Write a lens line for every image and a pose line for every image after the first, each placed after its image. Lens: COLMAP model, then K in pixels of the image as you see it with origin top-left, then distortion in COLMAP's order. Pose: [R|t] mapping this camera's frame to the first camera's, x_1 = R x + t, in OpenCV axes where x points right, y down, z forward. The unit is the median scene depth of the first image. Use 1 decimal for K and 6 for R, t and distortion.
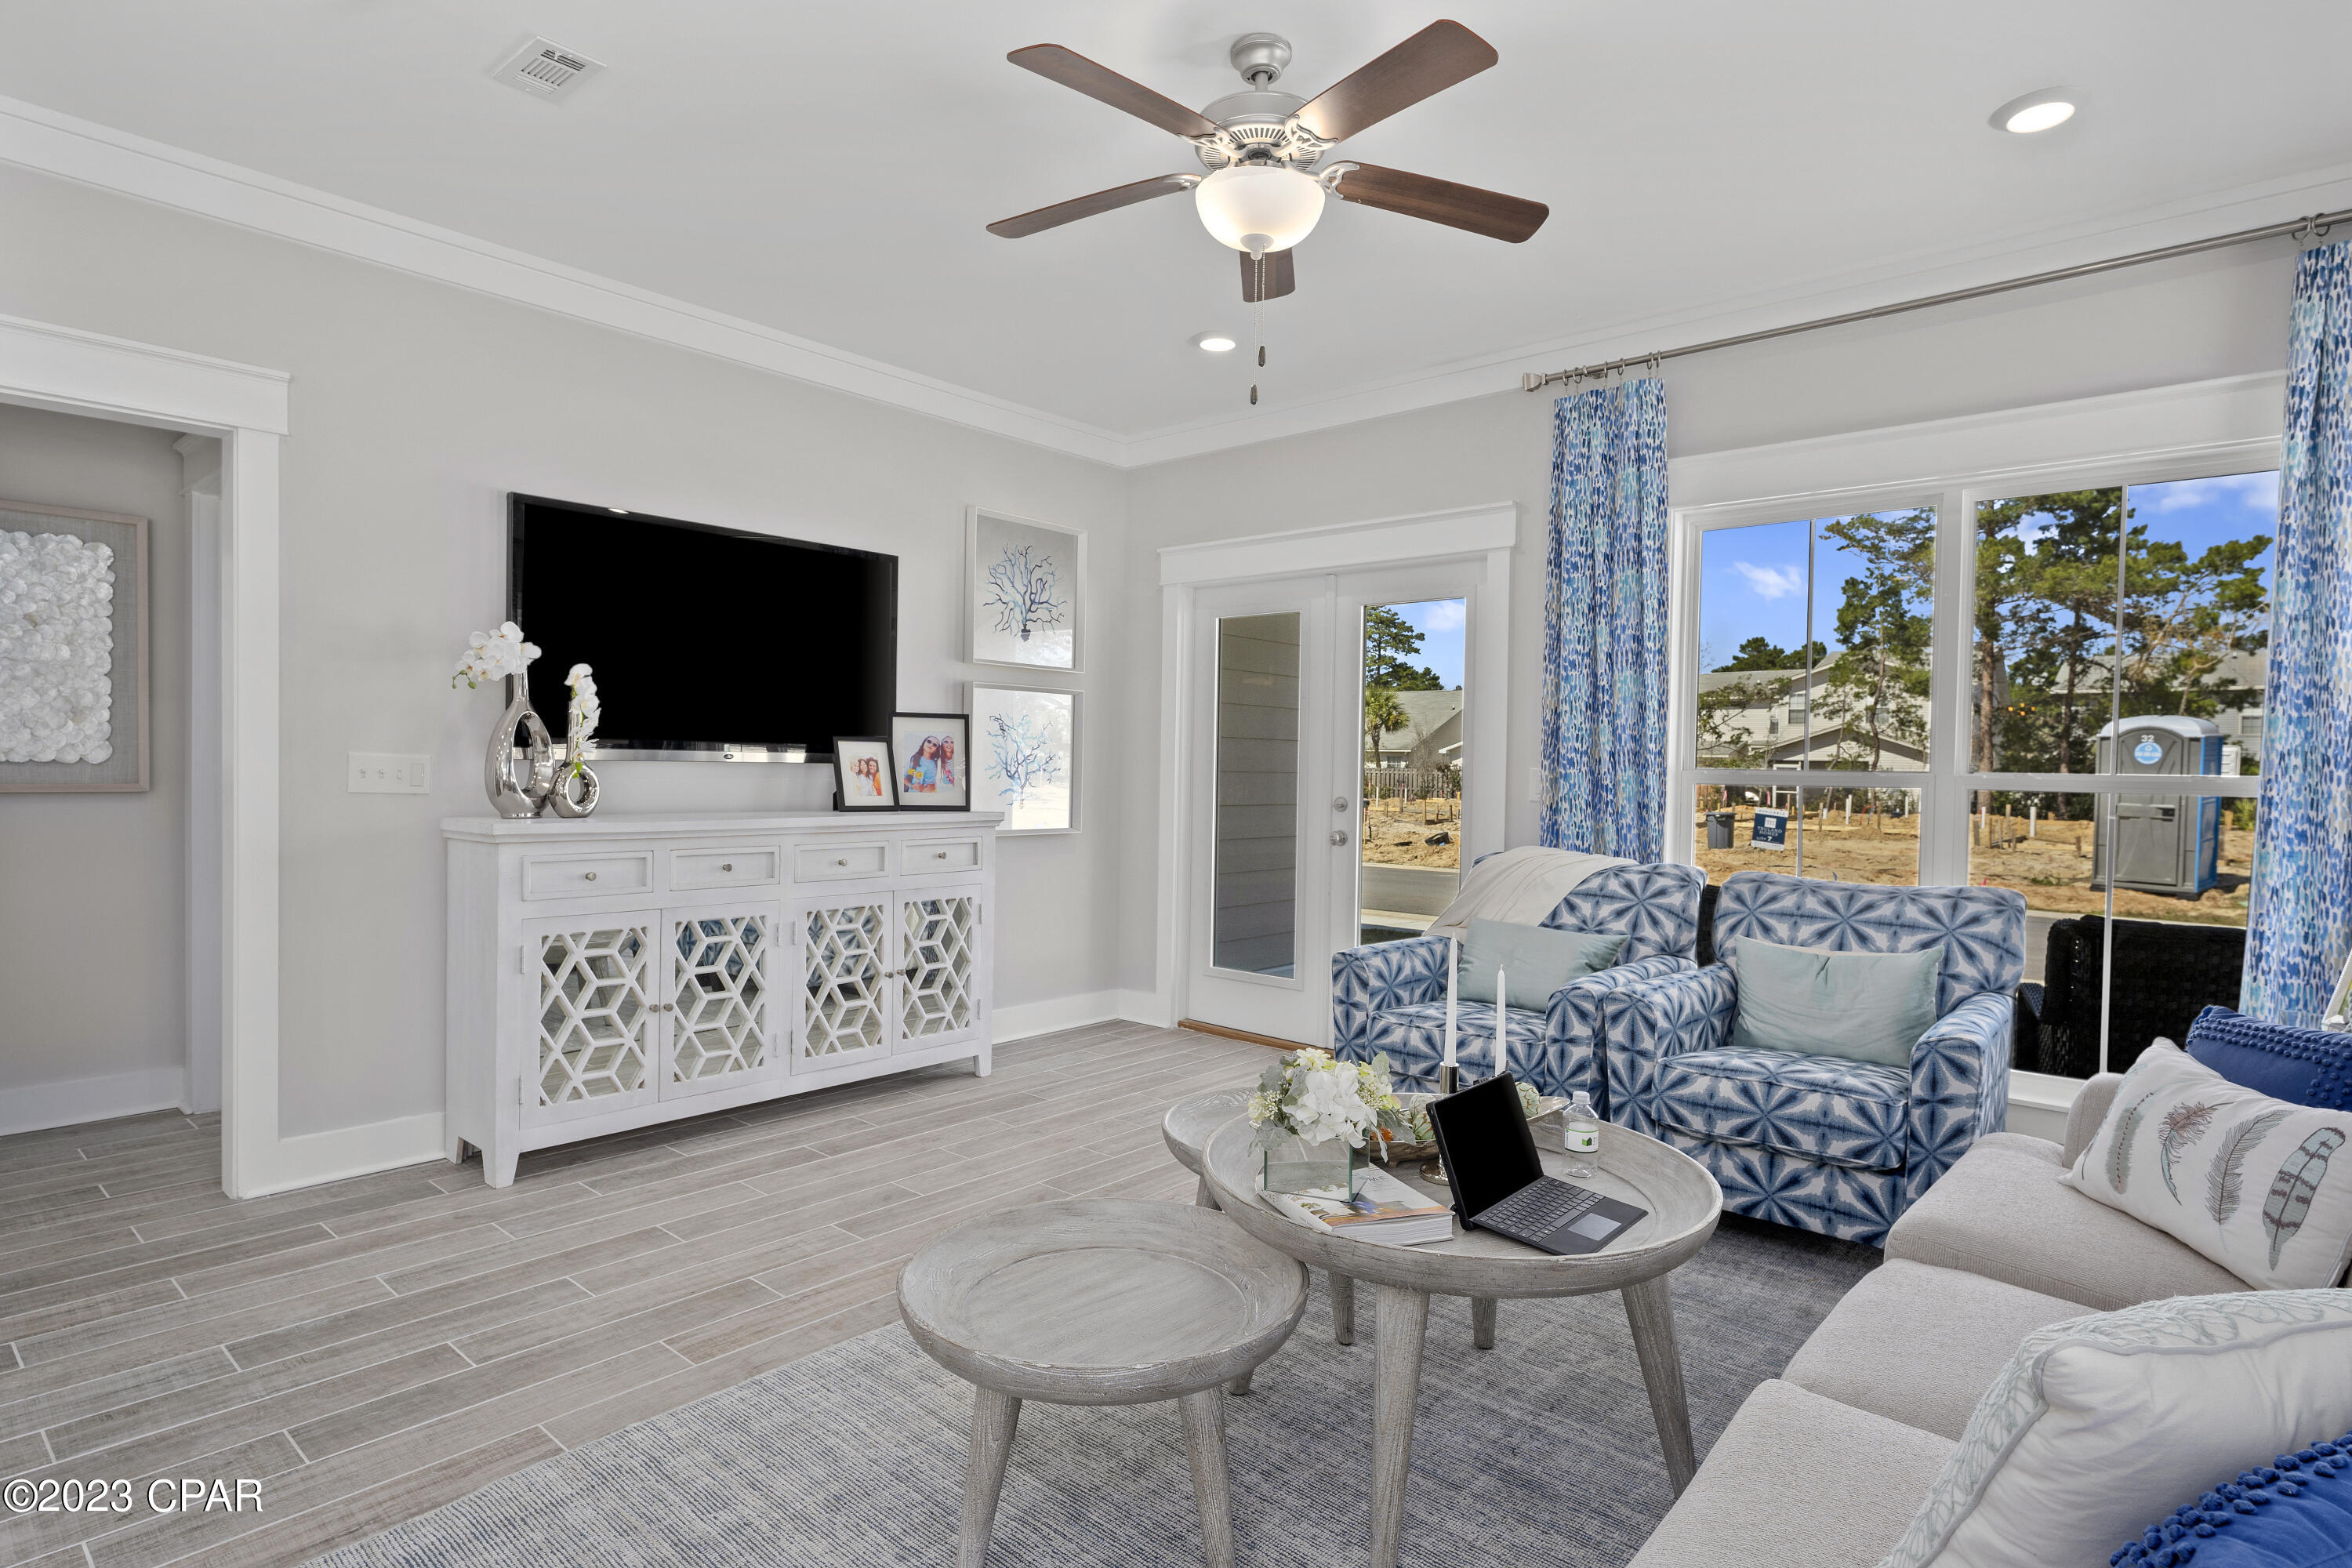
lens RADIAL K [[1271.3, 0, 1182.0], [0, 1271.3, 788.5], [0, 0, 1]] dist [-0.005032, -0.000122]
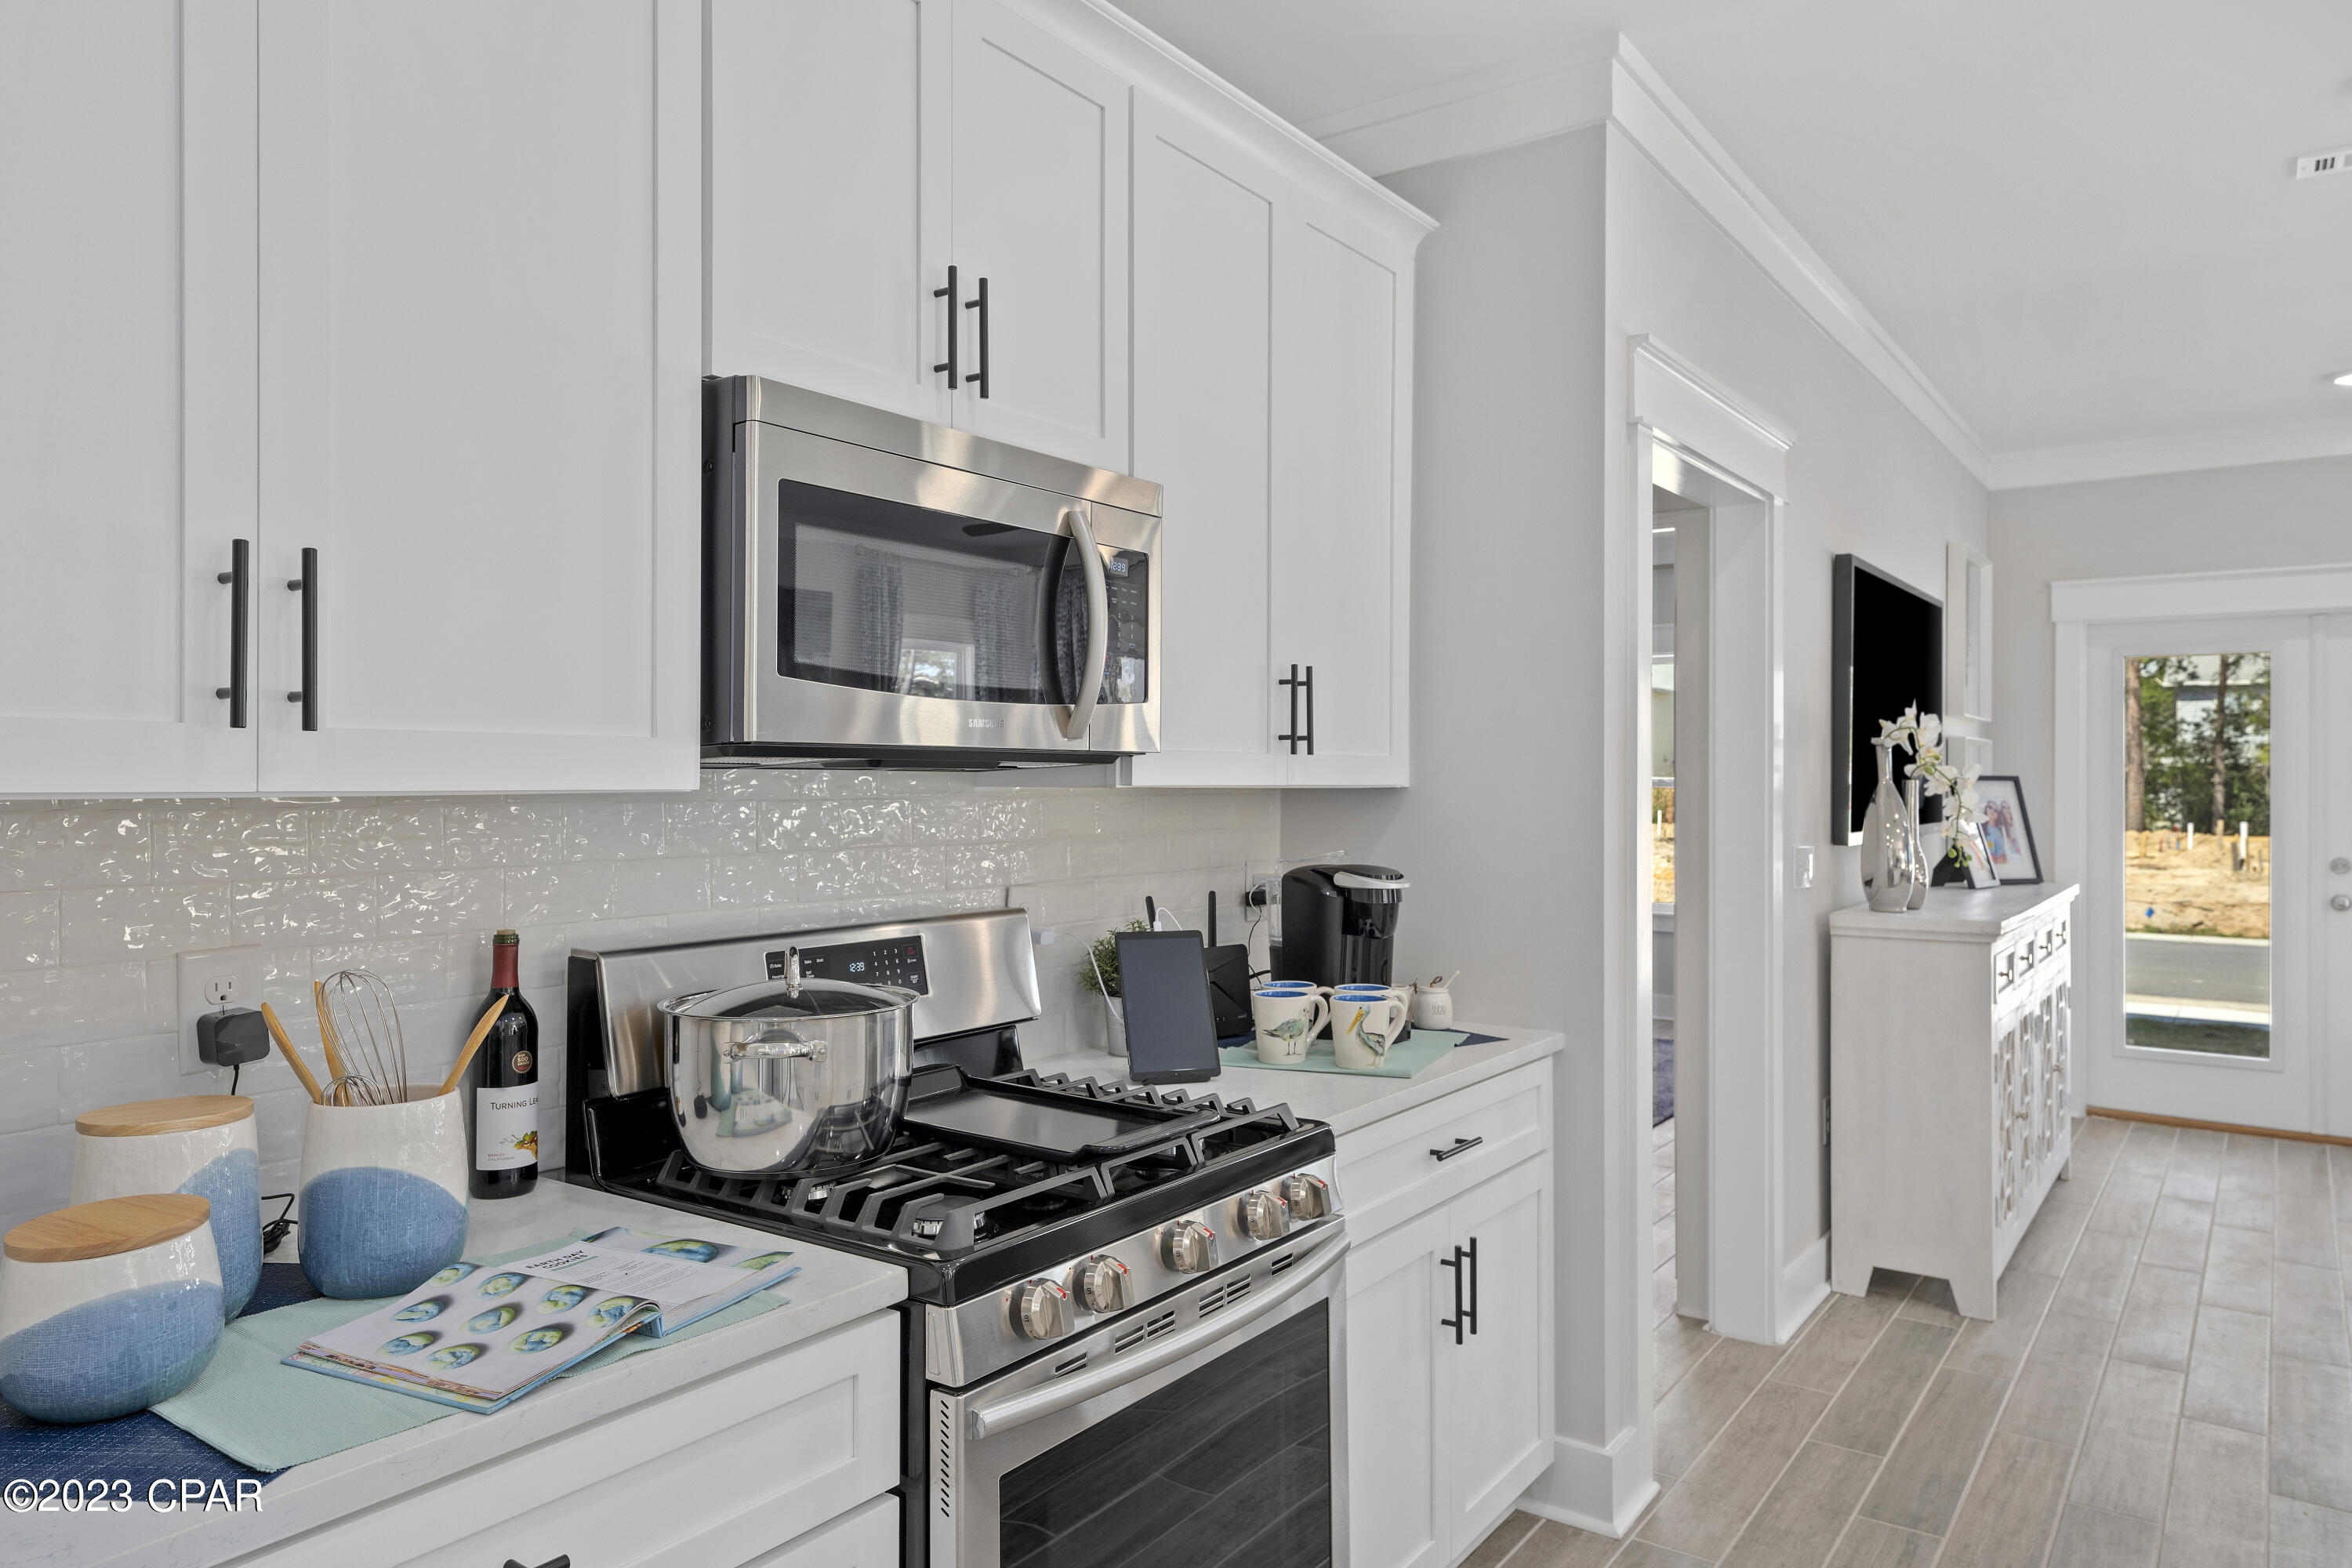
lens RADIAL K [[1555.5, 0, 1174.0], [0, 1555.5, 777.4], [0, 0, 1]] dist [0.007759, 0.001586]
pose [[0.996683, -0.009909, 0.080777, -0.795109], [0.011041, 0.999847, -0.013580, -0.045380], [-0.080630, 0.014426, 0.996640, -0.055276]]
